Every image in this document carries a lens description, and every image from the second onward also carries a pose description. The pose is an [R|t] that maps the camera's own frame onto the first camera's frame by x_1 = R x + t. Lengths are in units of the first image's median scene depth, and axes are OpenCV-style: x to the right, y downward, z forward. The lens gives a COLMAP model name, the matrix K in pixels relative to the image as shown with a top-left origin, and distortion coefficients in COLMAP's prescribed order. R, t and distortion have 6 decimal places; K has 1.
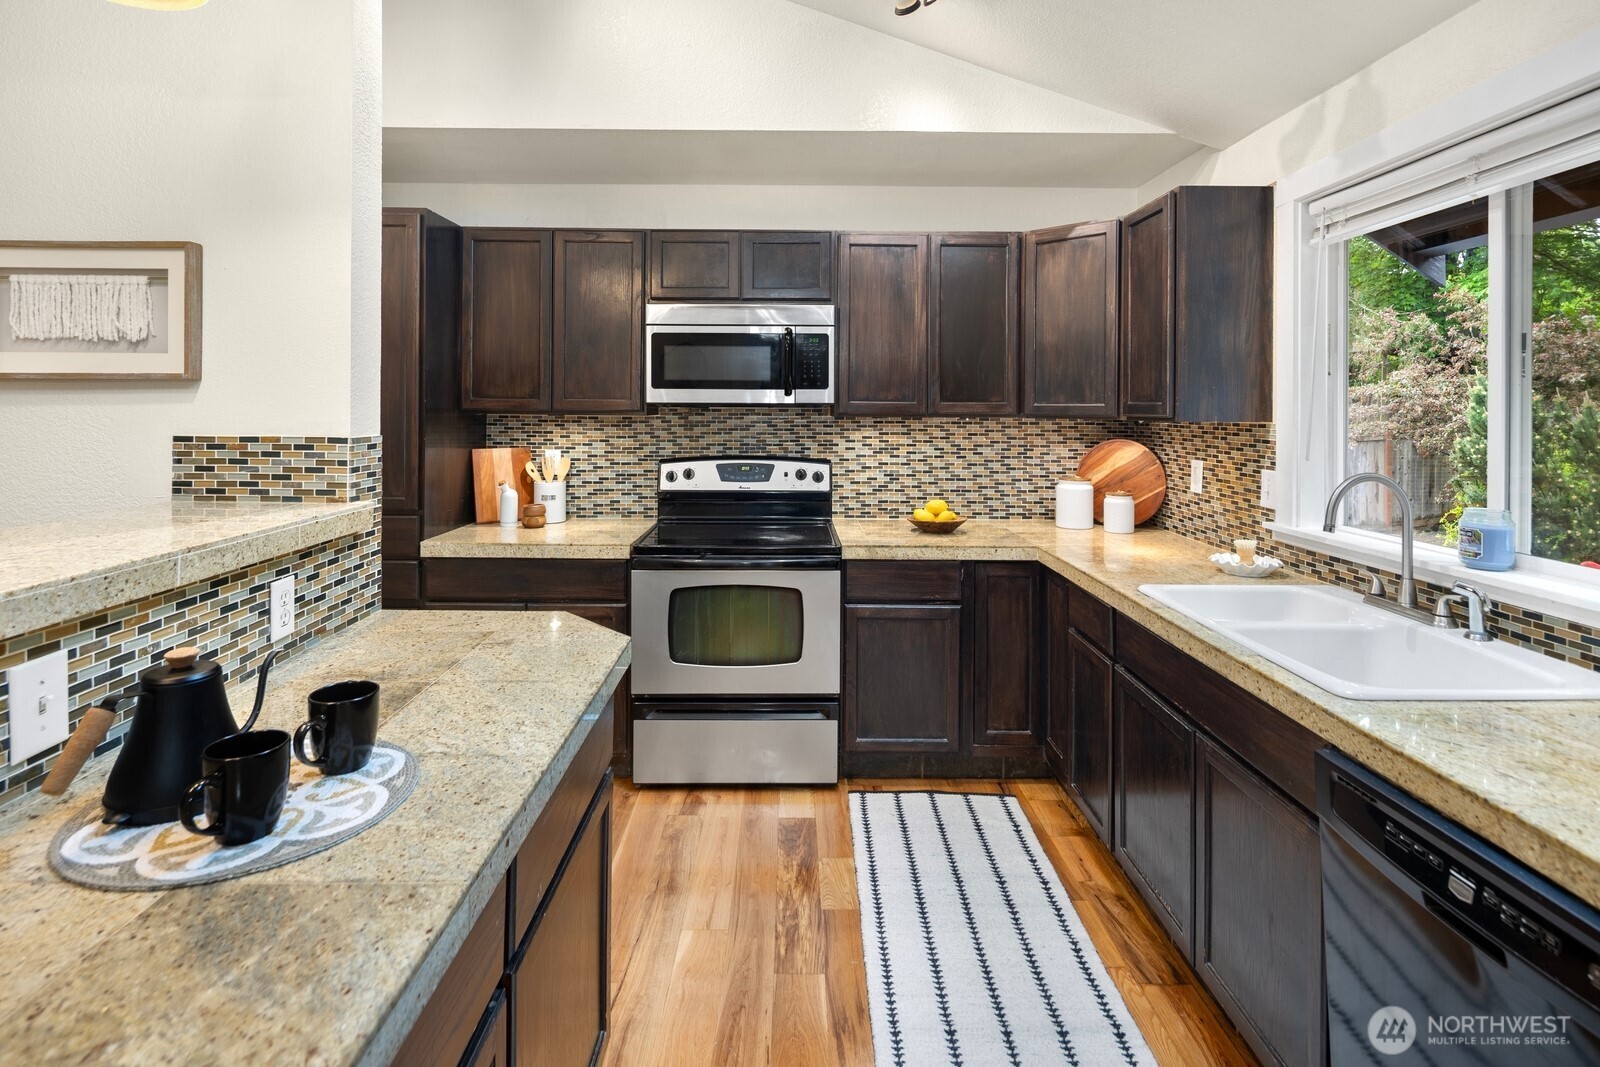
lens RADIAL K [[785.6, 0, 796.5], [0, 785.6, 407.8], [0, 0, 1]] dist [0.002069, -0.001124]
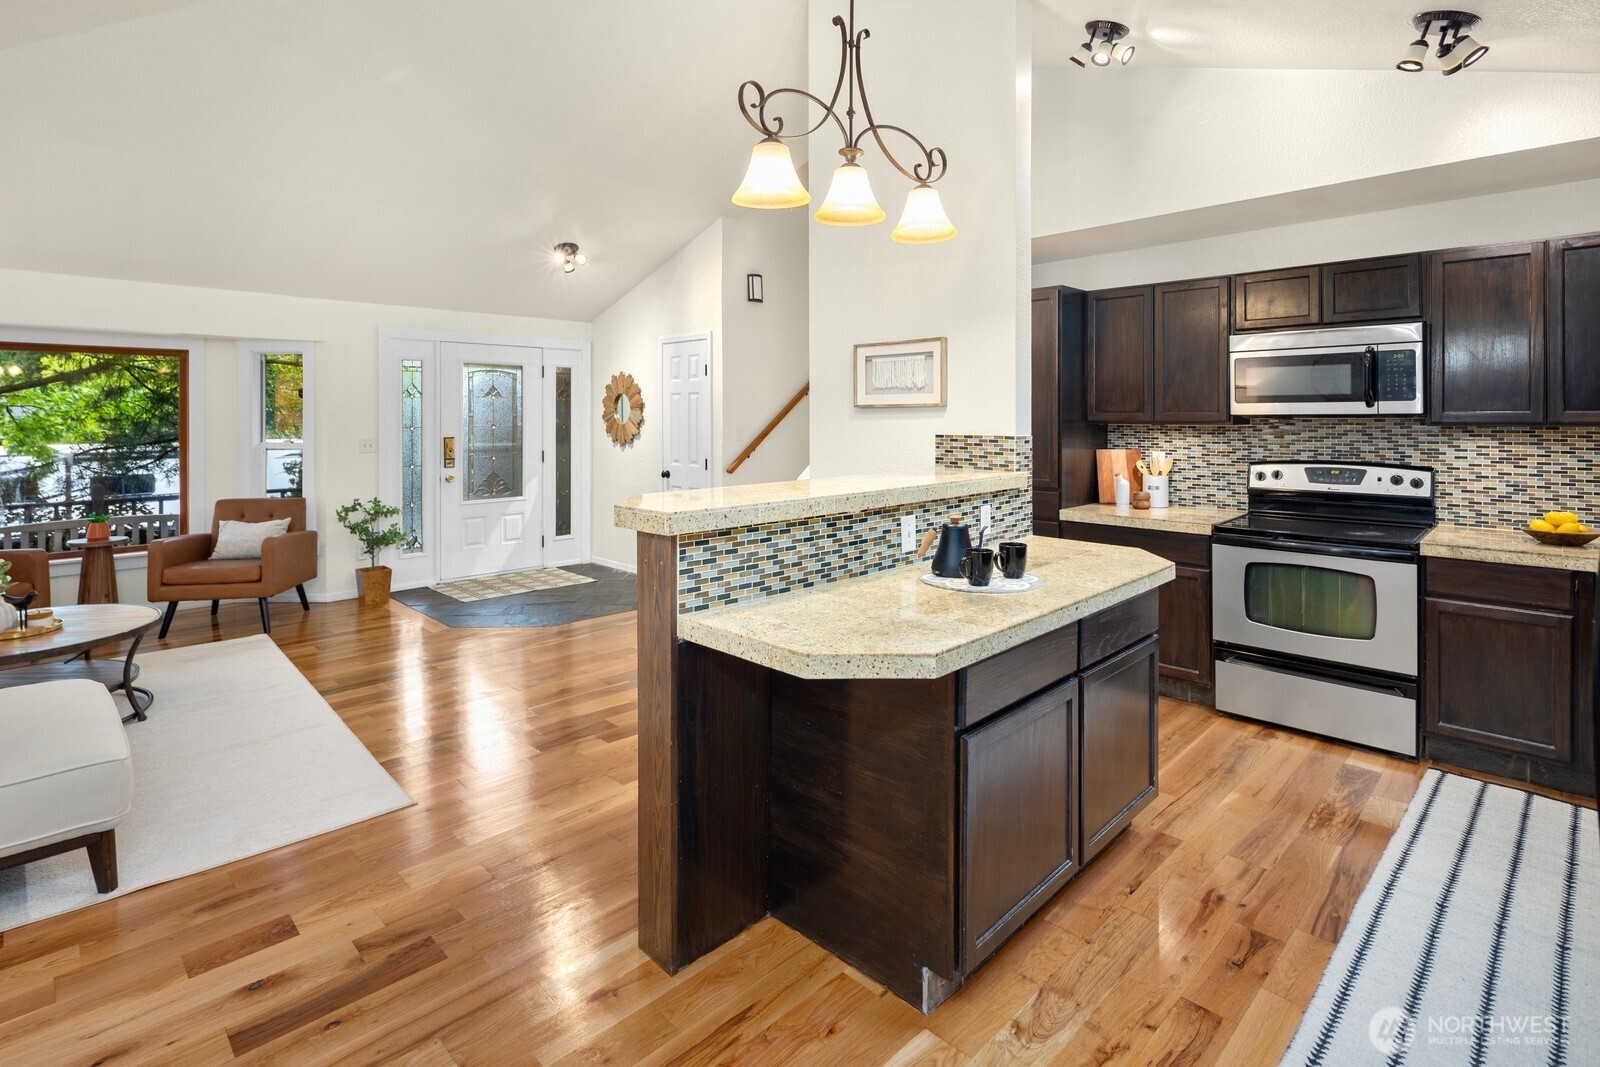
lens RADIAL K [[785.6, 0, 798.4], [0, 785.6, 418.5], [0, 0, 1]] dist [0.002069, -0.001124]
pose [[0.703607, -0.006849, -0.710556, 0.227351], [0.005681, 0.999976, -0.004013, 0.000838], [0.710567, -0.001213, 0.703629, -0.390522]]
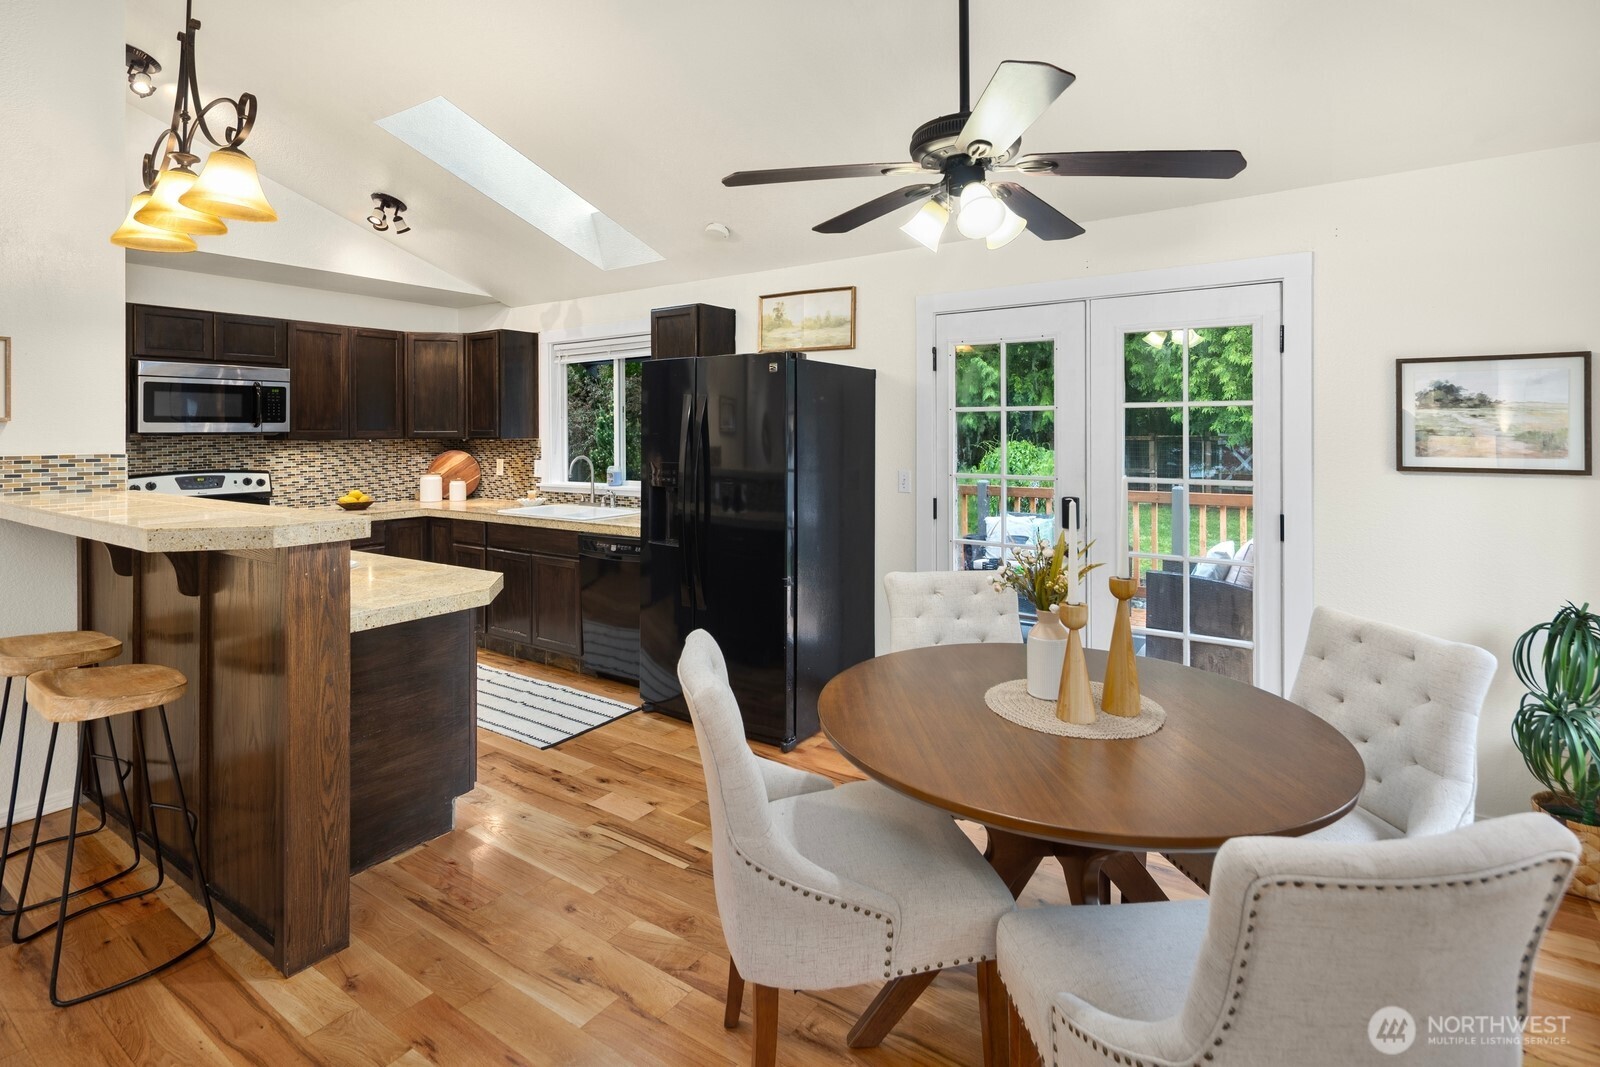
lens RADIAL K [[785.6, 0, 799.2], [0, 785.6, 432.0], [0, 0, 1]] dist [0.002069, -0.001124]
pose [[0.567252, -0.009462, 0.823490, -0.711959], [0.009813, 0.999941, 0.004730, -0.003038], [-0.823486, 0.005398, 0.567311, -0.766176]]
